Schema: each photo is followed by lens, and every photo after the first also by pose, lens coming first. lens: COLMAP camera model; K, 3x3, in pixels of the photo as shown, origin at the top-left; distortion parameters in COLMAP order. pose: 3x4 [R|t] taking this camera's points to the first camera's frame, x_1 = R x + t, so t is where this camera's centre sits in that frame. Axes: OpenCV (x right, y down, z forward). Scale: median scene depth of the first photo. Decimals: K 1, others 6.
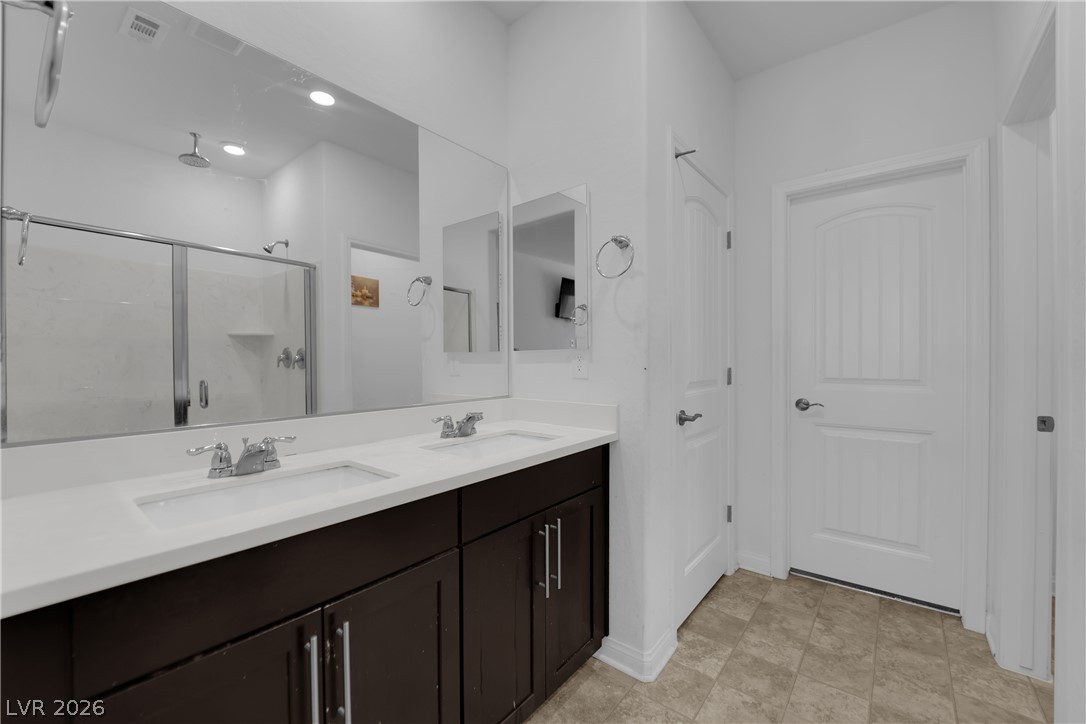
lens RADIAL K [[438.2, 0, 543.0], [0, 438.2, 362.0], [0, 0, 1]] dist [-0.013772, -0.000815]
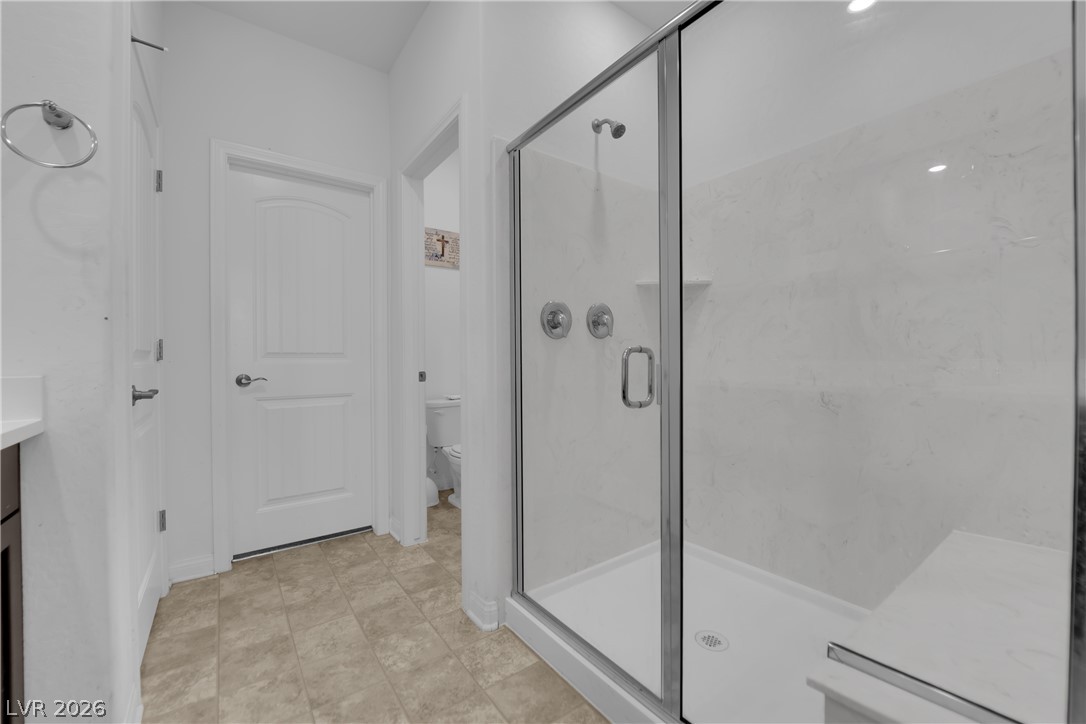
lens RADIAL K [[438.2, 0, 543.0], [0, 438.2, 362.0], [0, 0, 1]] dist [-0.013772, -0.000815]
pose [[0.252863, -0.004964, 0.967489, -0.216593], [0.010038, 0.999946, 0.002507, 0.077869], [-0.967450, 0.009078, 0.252899, 0.148168]]
